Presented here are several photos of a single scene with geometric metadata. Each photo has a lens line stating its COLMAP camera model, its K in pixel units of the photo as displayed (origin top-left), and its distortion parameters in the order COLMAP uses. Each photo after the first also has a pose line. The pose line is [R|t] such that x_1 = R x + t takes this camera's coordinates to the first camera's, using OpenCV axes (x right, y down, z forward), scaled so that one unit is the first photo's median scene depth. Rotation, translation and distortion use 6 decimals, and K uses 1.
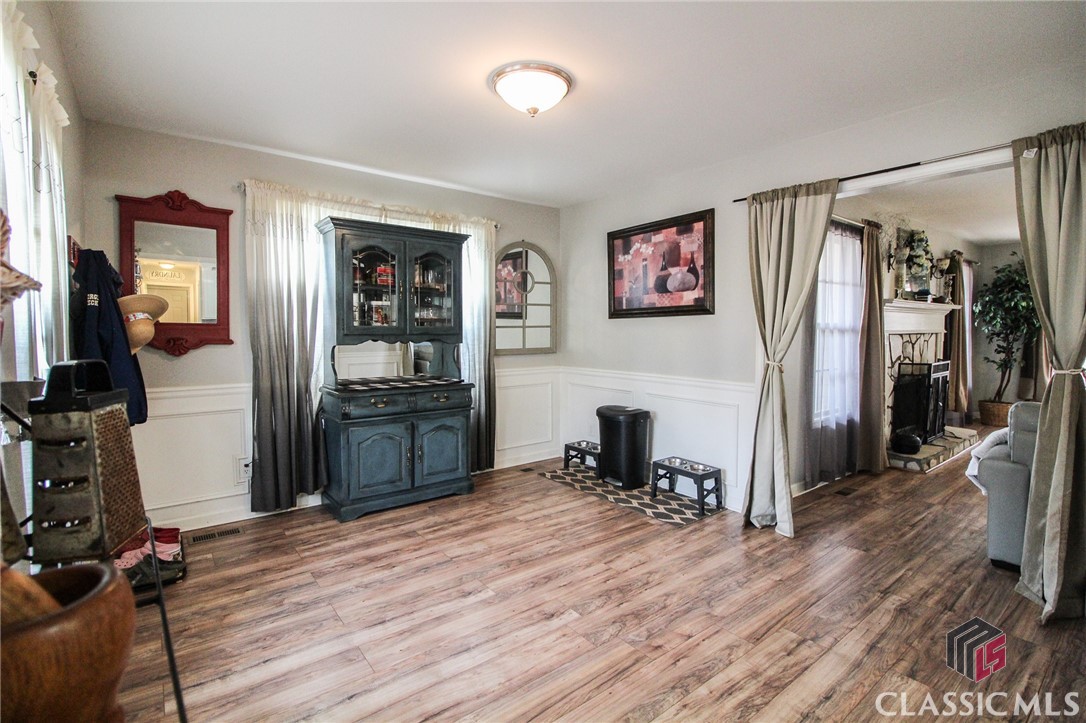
lens RADIAL K [[507.7, 0, 543.0], [0, 507.7, 361.5], [0, 0, 1]] dist [0.002663, -0.013845]
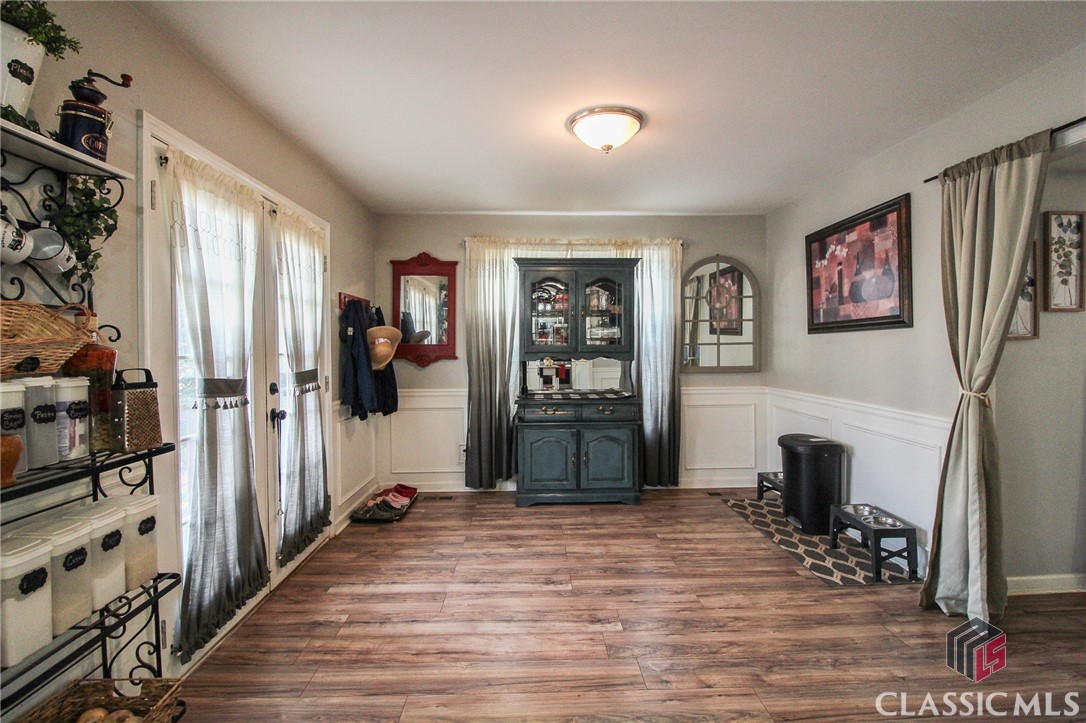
lens RADIAL K [[507.7, 0, 543.0], [0, 507.7, 361.5], [0, 0, 1]] dist [0.002663, -0.013845]
pose [[0.805189, 0.013162, -0.592872, 0.344905], [-0.030765, 0.999335, -0.019597, -0.008163], [0.592220, 0.034019, 0.805058, 0.042255]]
